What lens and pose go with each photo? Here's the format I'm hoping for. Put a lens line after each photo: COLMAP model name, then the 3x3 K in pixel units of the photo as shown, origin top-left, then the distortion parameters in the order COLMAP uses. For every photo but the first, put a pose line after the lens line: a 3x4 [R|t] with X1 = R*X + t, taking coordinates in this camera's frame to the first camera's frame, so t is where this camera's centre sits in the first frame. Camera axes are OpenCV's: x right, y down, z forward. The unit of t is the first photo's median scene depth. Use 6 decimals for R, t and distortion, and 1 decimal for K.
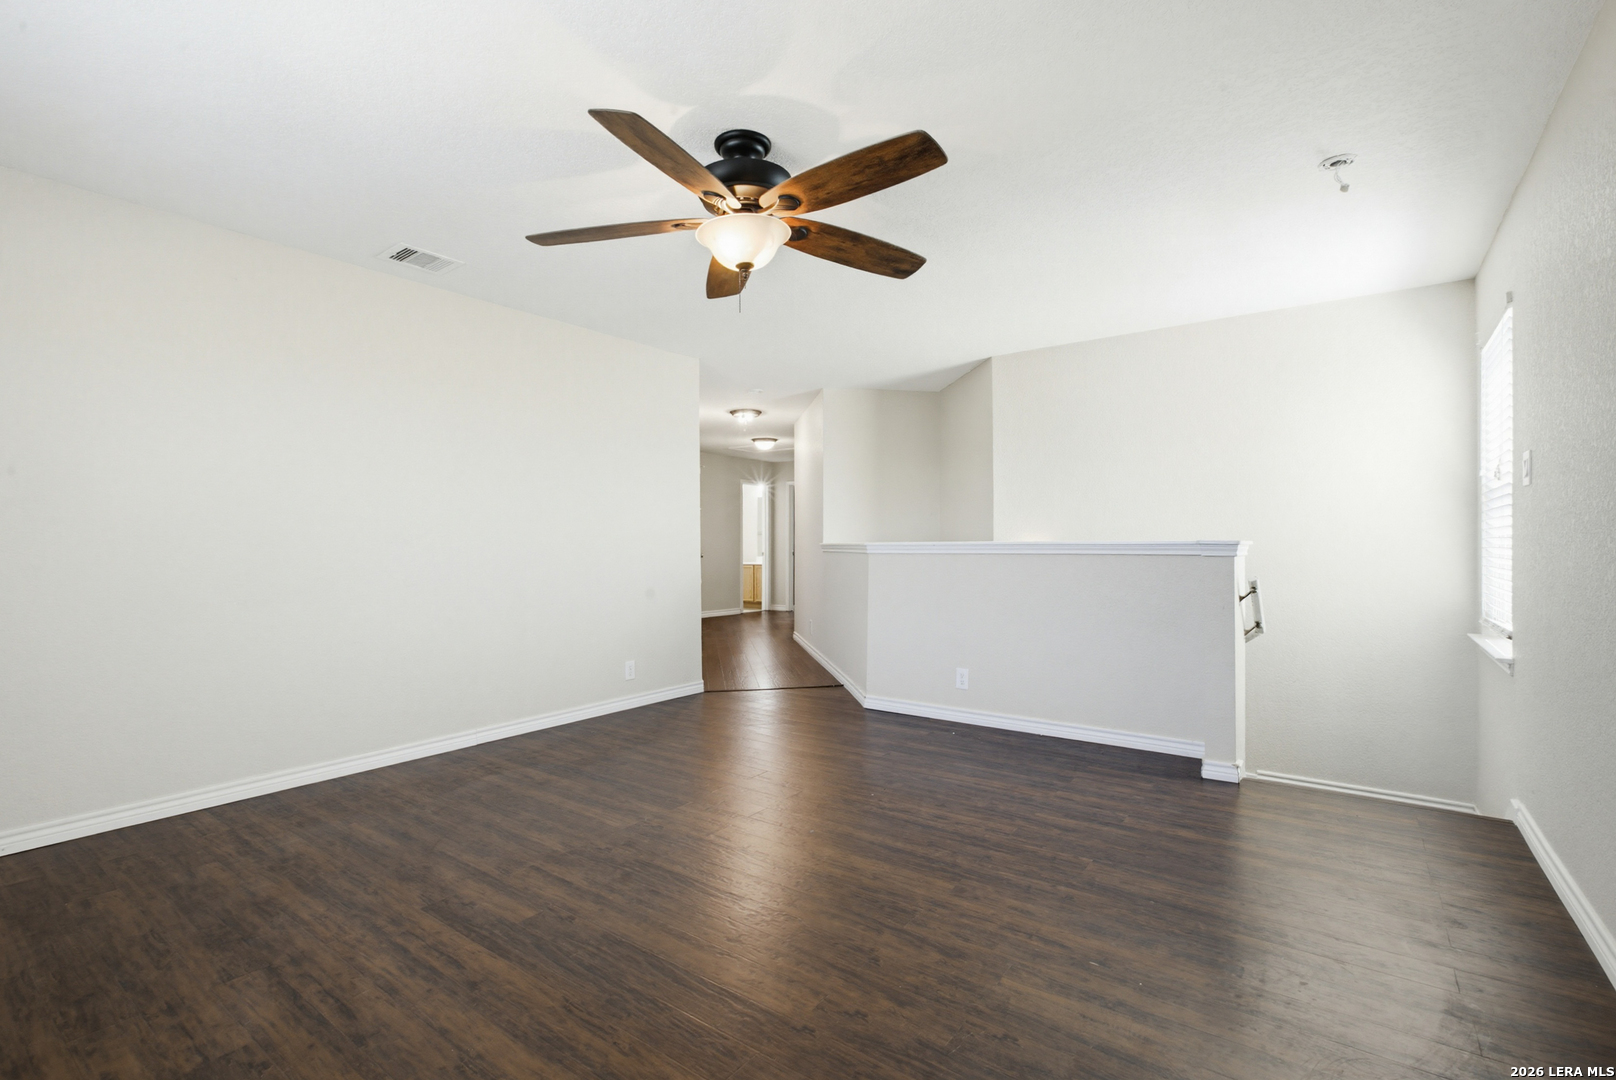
lens RADIAL K [[729.8, 0, 801.2], [0, 729.8, 556.2], [0, 0, 1]] dist [0.001344, -0.000138]
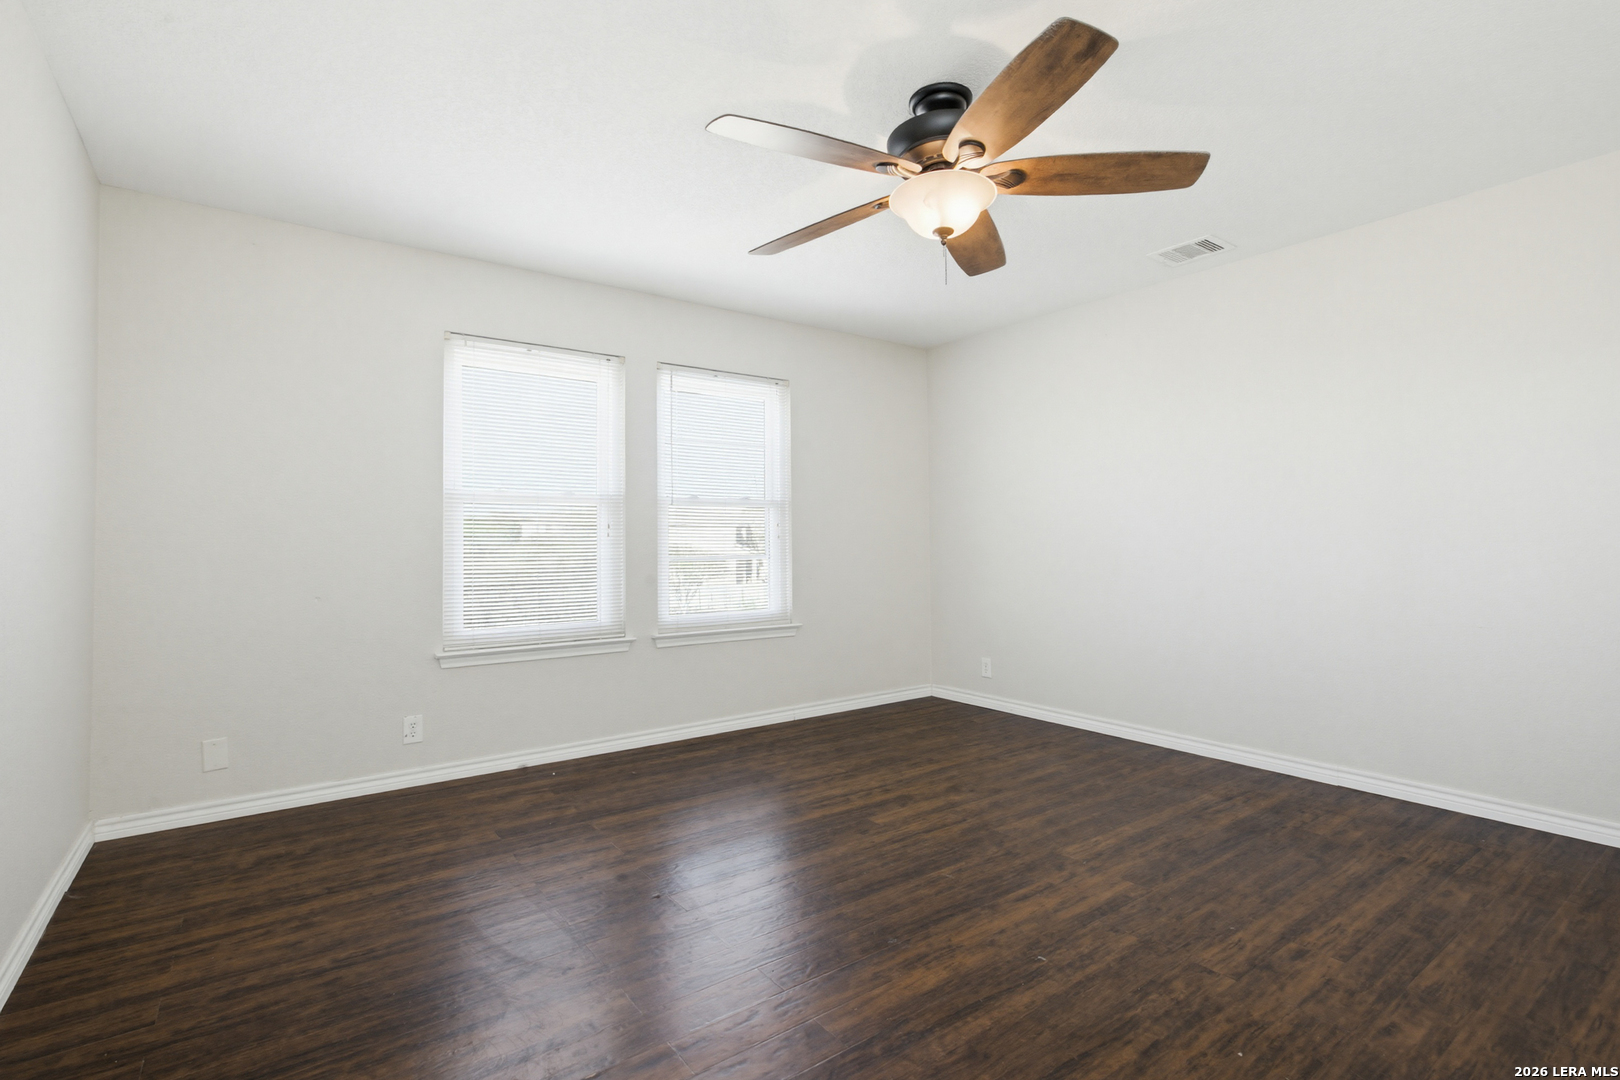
lens RADIAL K [[731.6, 0, 803.2], [0, 731.6, 556.2], [0, 0, 1]] dist [0.001344, -0.000138]
pose [[-0.276237, 0.028530, -0.960666, 0.787240], [-0.007045, 0.999472, 0.031708, -0.027674], [0.961064, 0.015527, -0.275890, 1.039212]]
